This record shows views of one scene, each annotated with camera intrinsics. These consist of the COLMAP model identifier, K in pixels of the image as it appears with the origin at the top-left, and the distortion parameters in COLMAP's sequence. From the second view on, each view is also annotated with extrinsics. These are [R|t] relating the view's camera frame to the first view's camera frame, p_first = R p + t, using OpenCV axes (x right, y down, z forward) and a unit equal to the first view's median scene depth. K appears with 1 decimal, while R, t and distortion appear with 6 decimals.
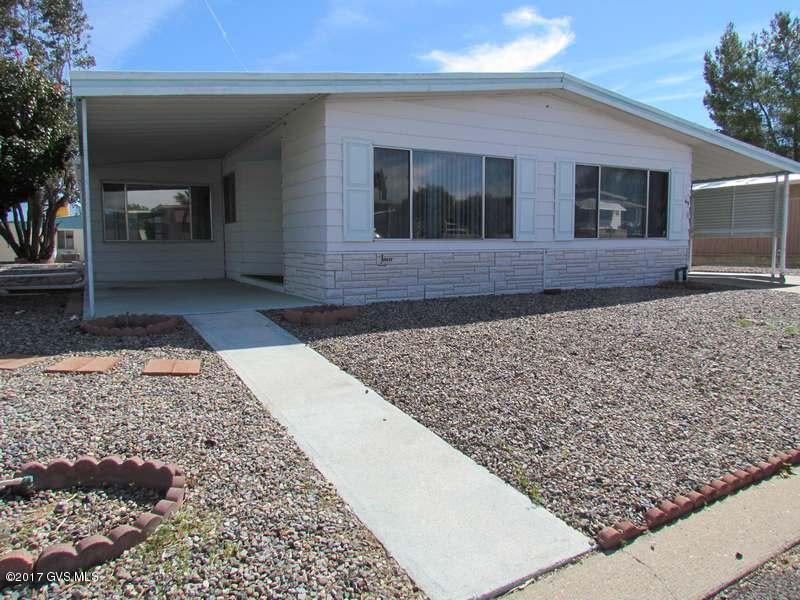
lens RADIAL K [[561.2, 0, 400.0], [0, 561.2, 300.0], [0, 0, 1]] dist [-0.046858, 0.029726]
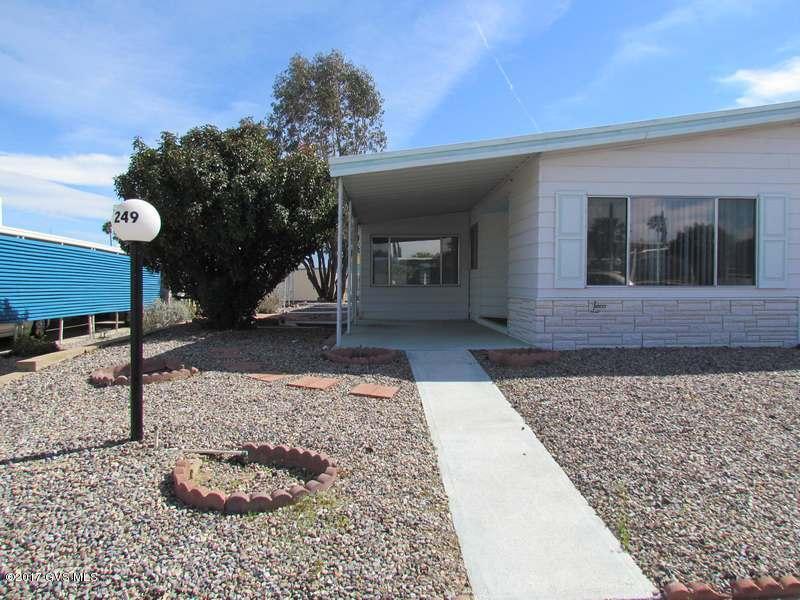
lens RADIAL K [[561.2, 0, 400.0], [0, 561.2, 300.0], [0, 0, 1]] dist [-0.046858, 0.029726]
pose [[0.880824, 0.014998, -0.473206, 0.188793], [-0.049396, 0.996954, -0.060348, -0.007344], [0.470860, 0.076531, 0.878882, -0.073003]]
